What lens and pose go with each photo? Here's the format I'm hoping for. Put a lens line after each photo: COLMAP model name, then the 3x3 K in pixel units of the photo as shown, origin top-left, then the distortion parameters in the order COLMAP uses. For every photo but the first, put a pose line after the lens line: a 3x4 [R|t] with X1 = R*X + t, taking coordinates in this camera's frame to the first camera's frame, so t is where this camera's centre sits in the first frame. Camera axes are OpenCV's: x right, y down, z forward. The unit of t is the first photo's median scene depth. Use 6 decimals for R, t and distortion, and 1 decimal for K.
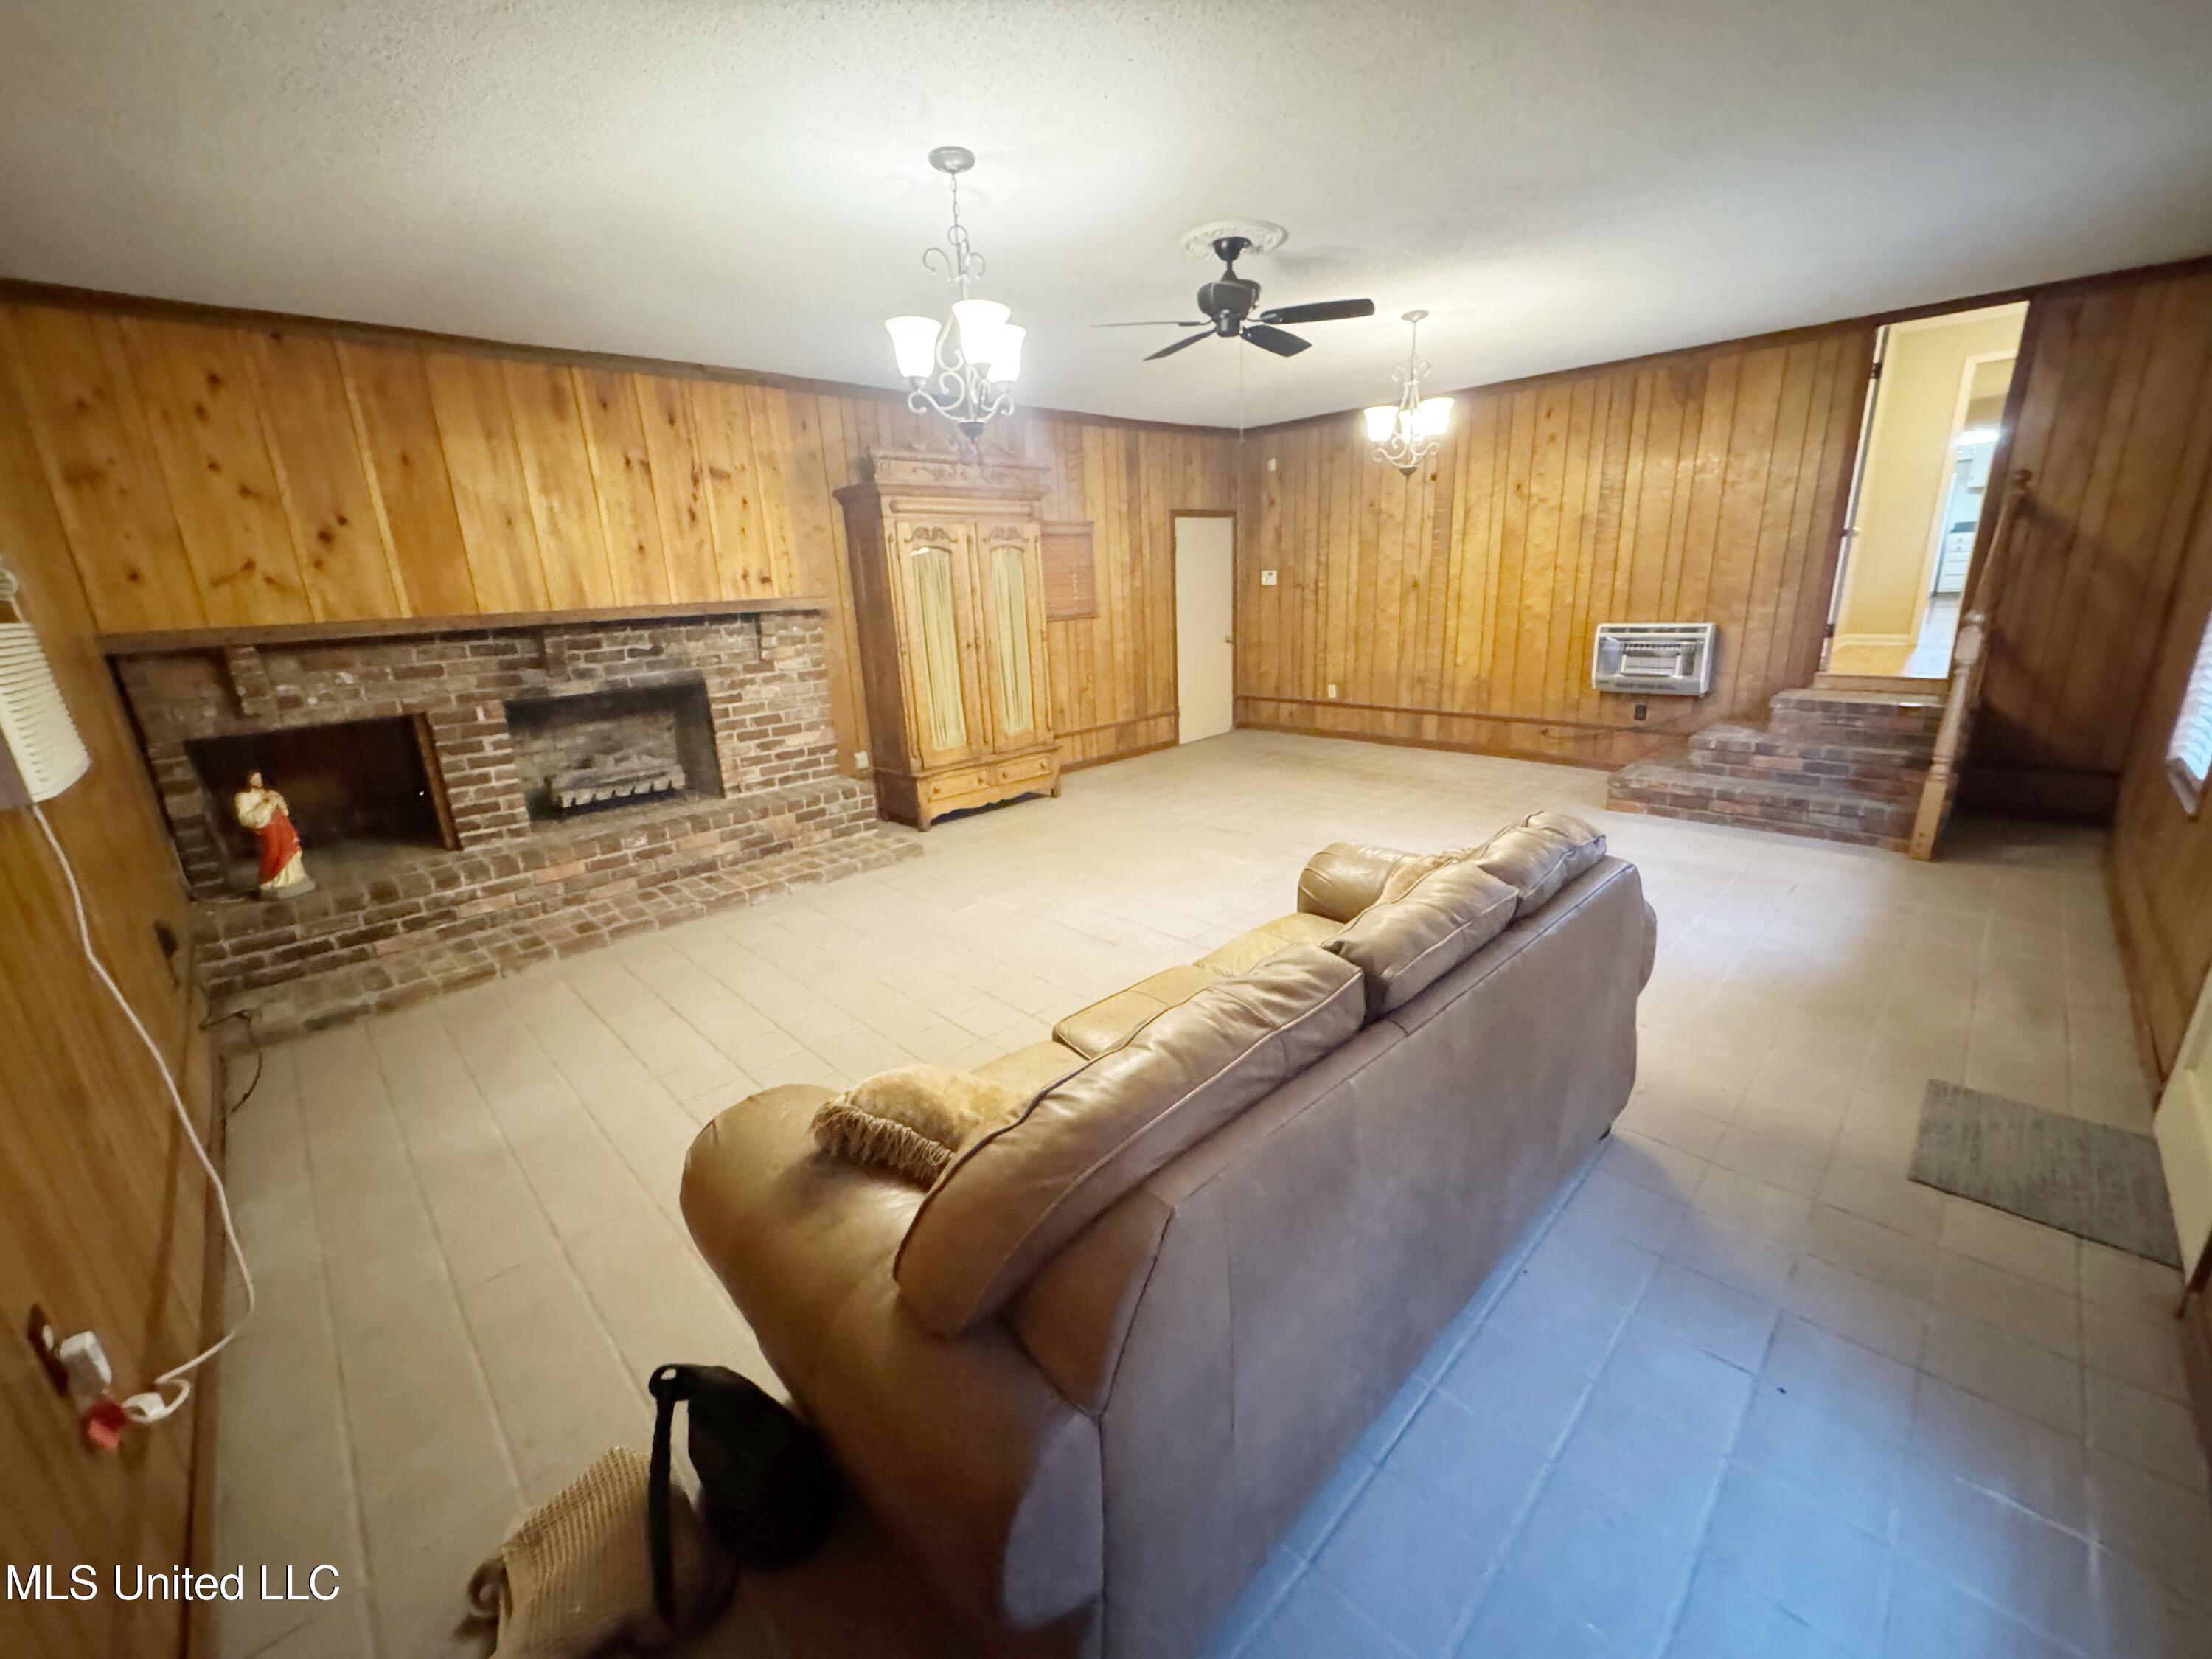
lens RADIAL K [[879.4, 0, 1104.3], [0, 879.4, 826.8], [0, 0, 1]] dist [-0.003977, 0.000346]
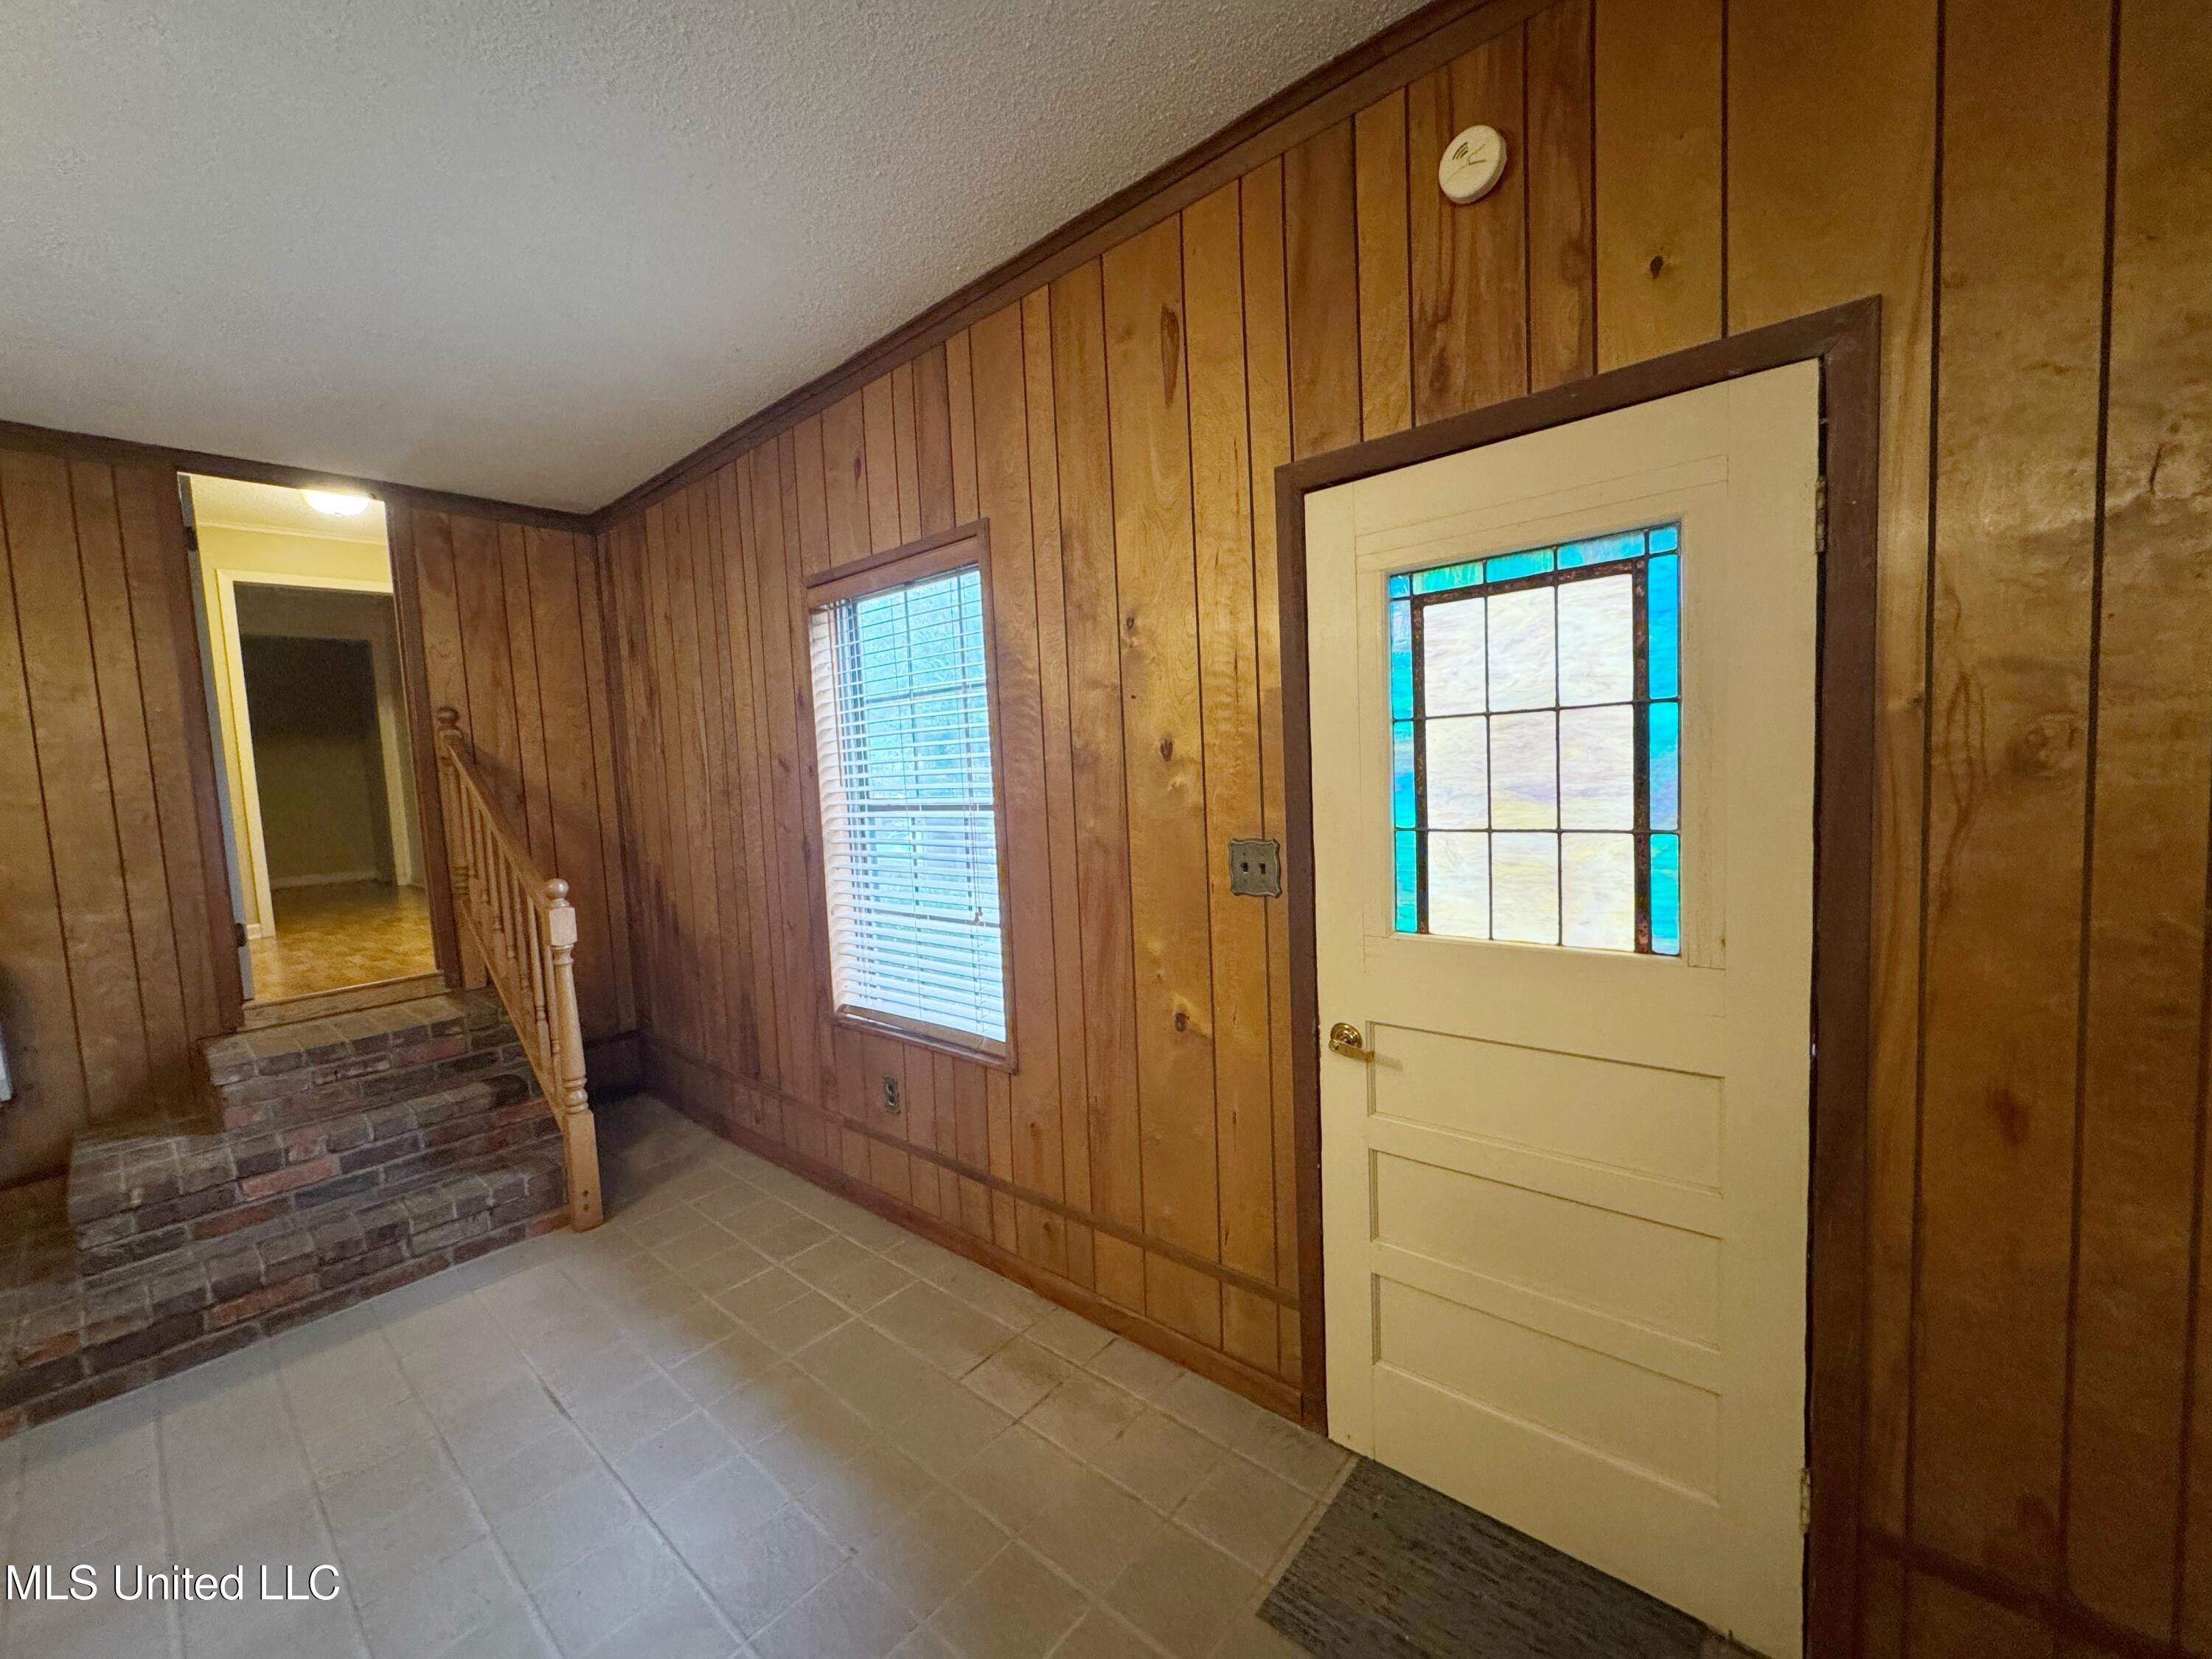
lens RADIAL K [[879.4, 0, 1104.3], [0, 879.4, 826.8], [0, 0, 1]] dist [-0.003977, 0.000346]
pose [[-0.077687, -0.034581, 0.996378, 0.196286], [0.326011, 0.943575, 0.058167, -0.148032], [-0.942169, 0.329349, -0.062030, 0.493259]]
